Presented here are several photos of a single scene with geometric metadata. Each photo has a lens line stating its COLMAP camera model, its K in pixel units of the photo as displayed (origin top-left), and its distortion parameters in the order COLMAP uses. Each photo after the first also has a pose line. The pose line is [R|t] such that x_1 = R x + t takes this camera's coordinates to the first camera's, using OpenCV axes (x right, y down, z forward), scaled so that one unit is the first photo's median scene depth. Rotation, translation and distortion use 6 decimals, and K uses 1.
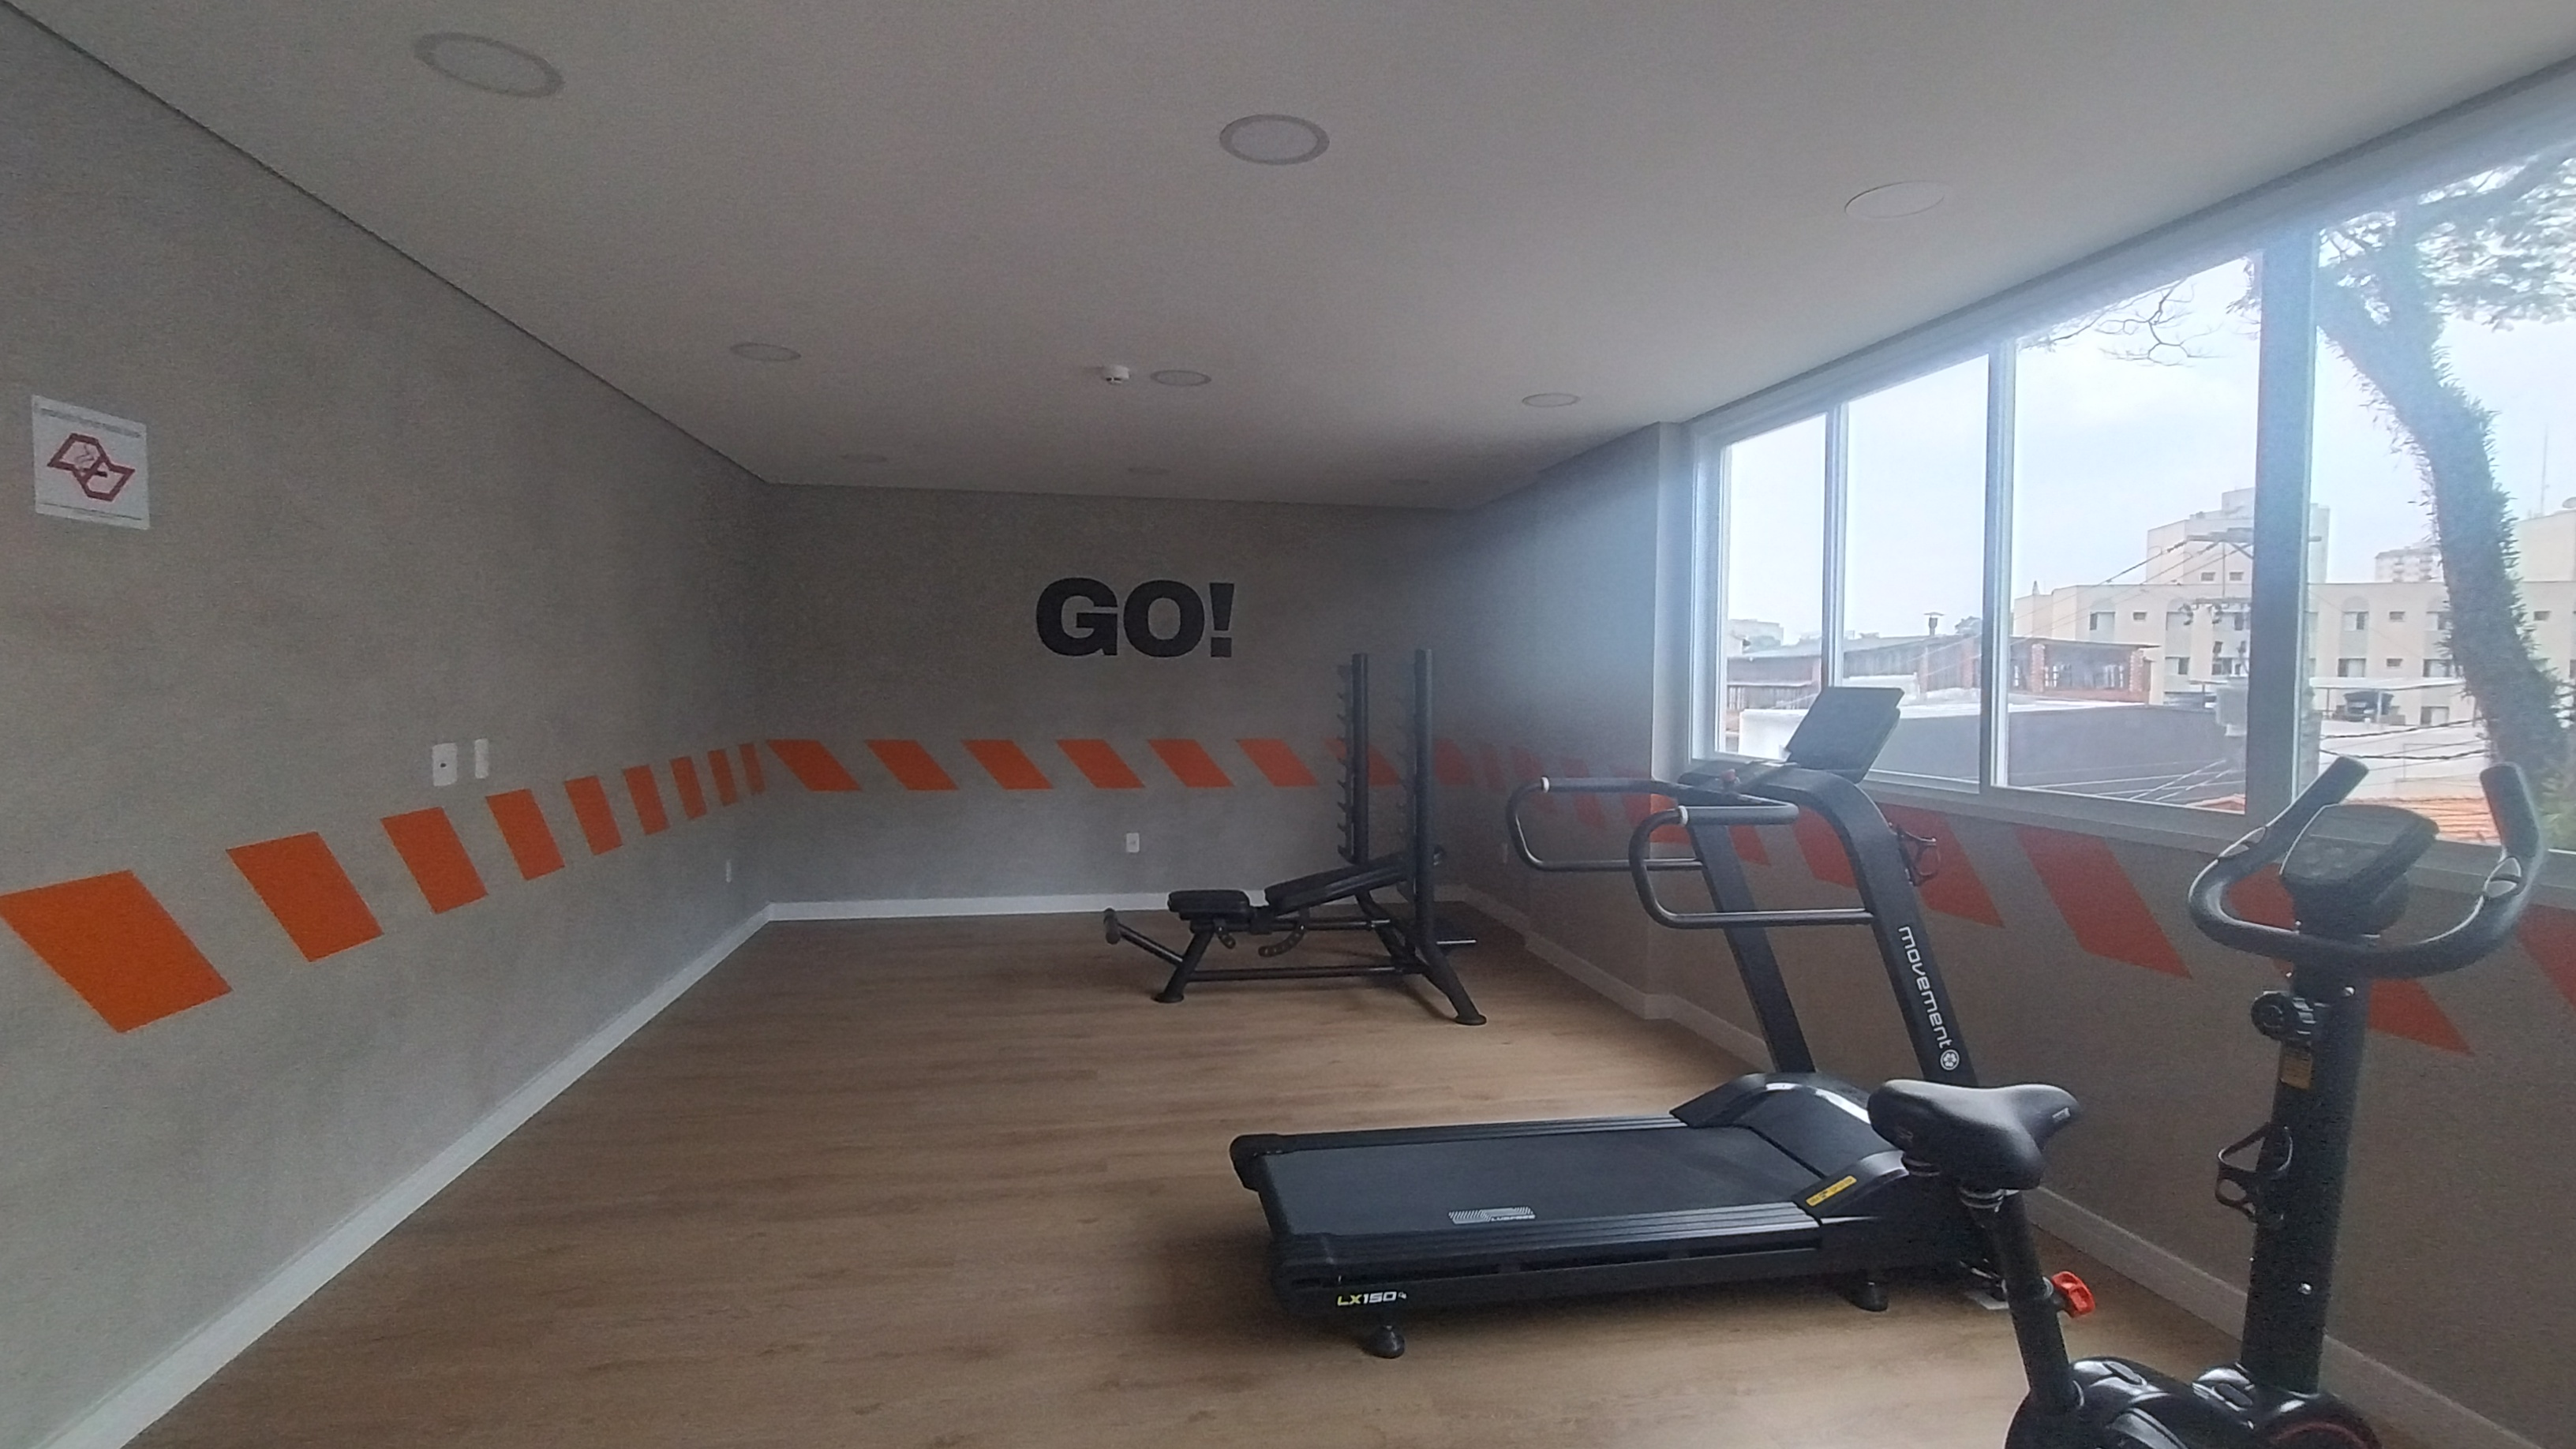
lens RADIAL K [[1183.6, 0, 1288.0], [0, 1183.6, 724.5], [0, 0, 1]] dist [-0.000369, 0.000262]
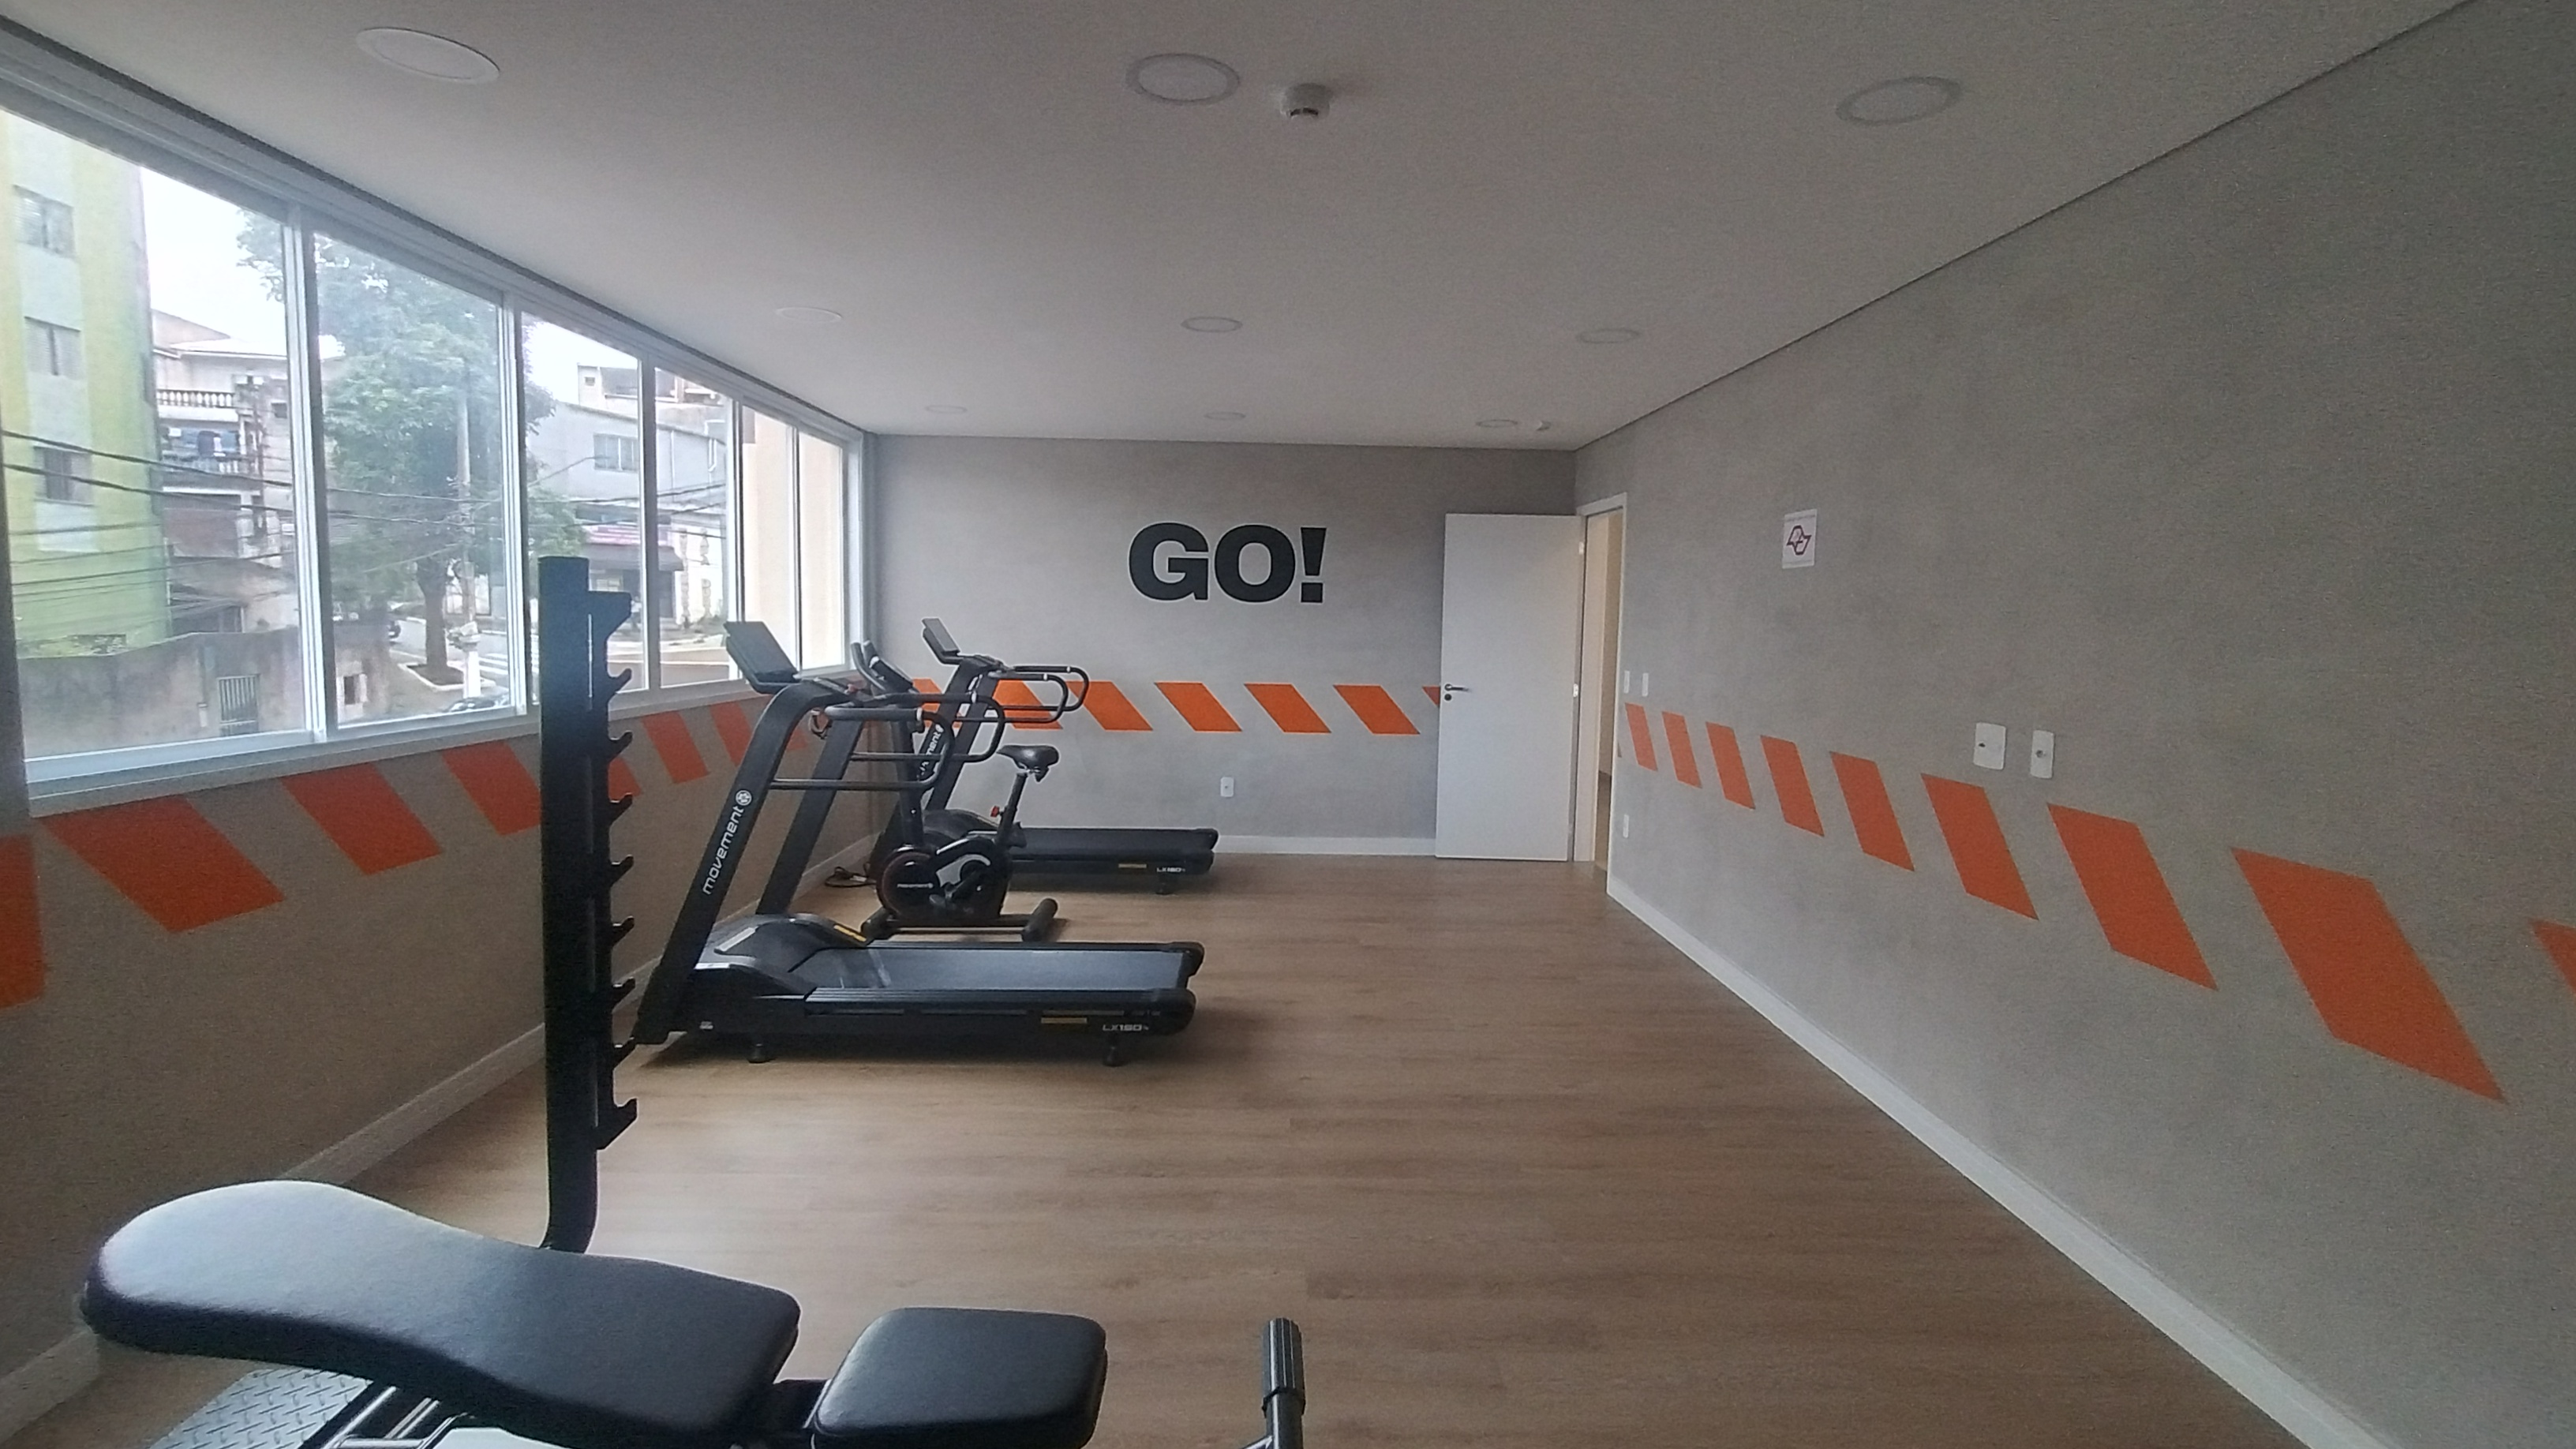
lens RADIAL K [[1172.9, 0, 1288.0], [0, 1172.9, 724.5], [0, 0, 1]] dist [-0.001906, -0.000071]
pose [[-0.987140, -0.045156, 0.153347, -0.189172], [-0.024529, 0.990700, 0.133835, -0.060042], [-0.157965, 0.128353, -0.979067, 1.269667]]
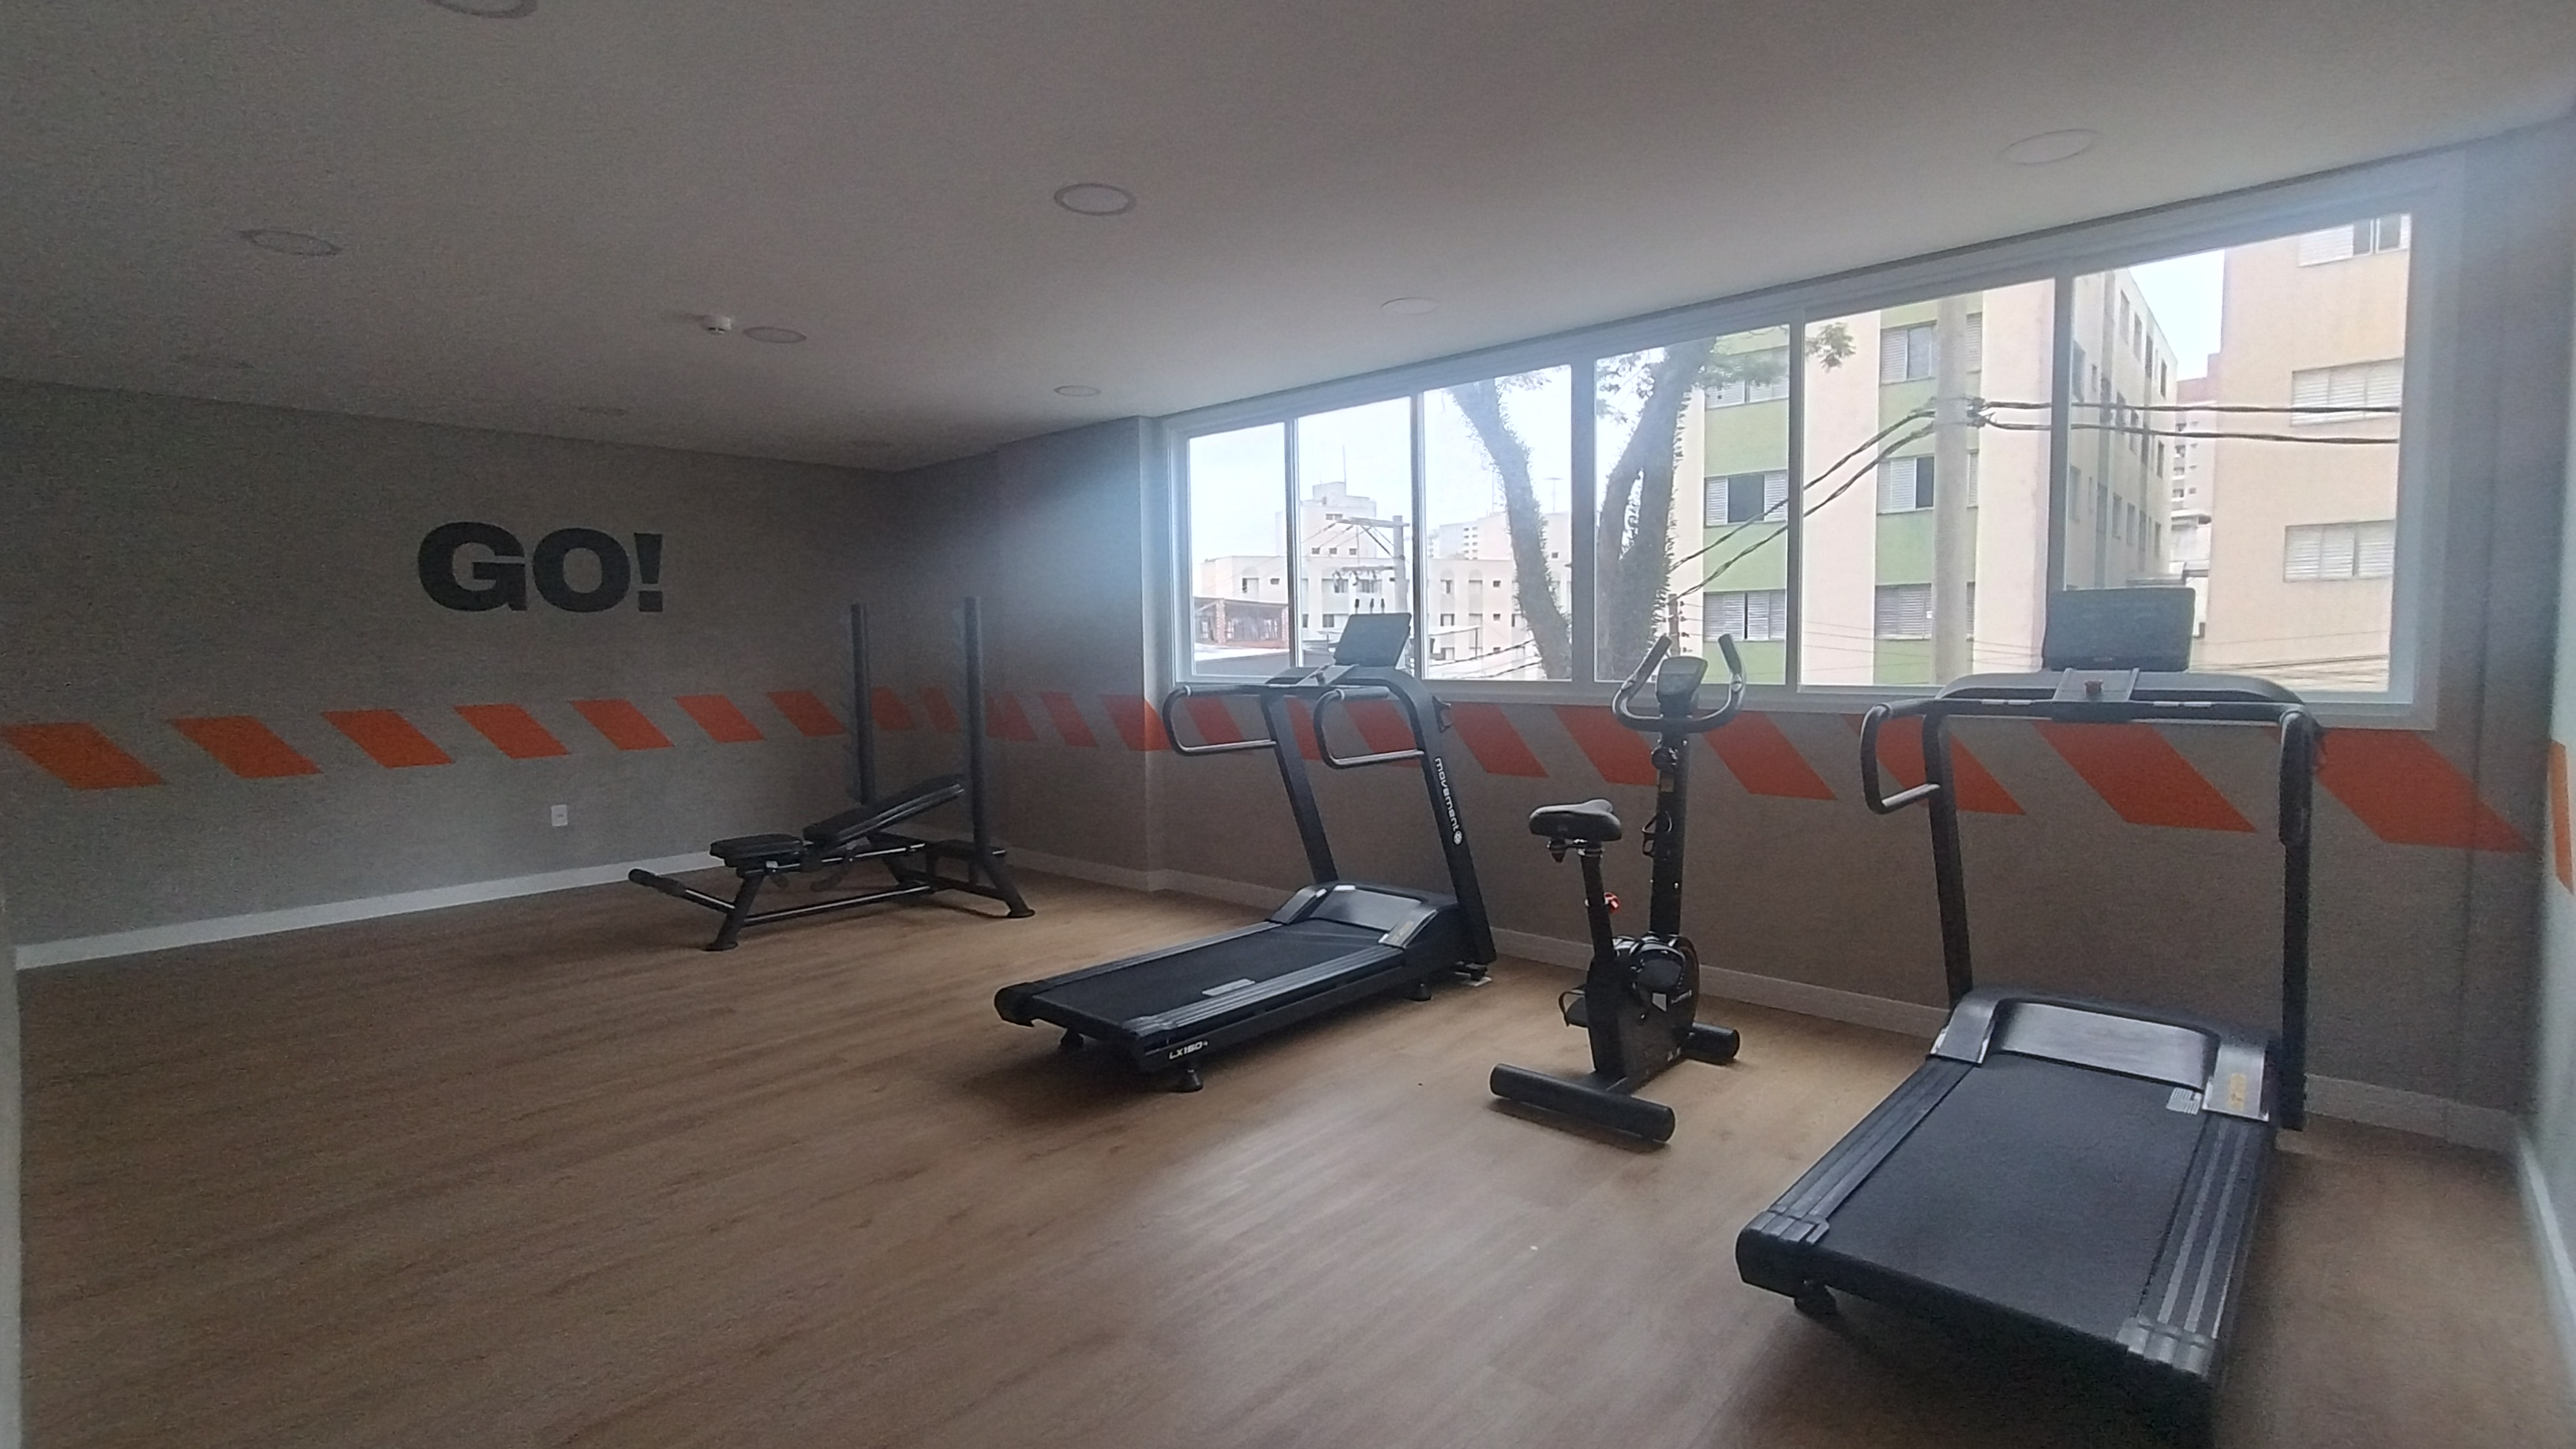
lens RADIAL K [[1172.9, 0, 1288.0], [0, 1172.9, 724.5], [0, 0, 1]] dist [-0.001906, -0.000071]
pose [[0.801441, -0.065667, 0.594458, -0.299124], [0.046605, 0.997789, 0.047389, 0.018115], [-0.596255, -0.010274, 0.802729, -0.087572]]
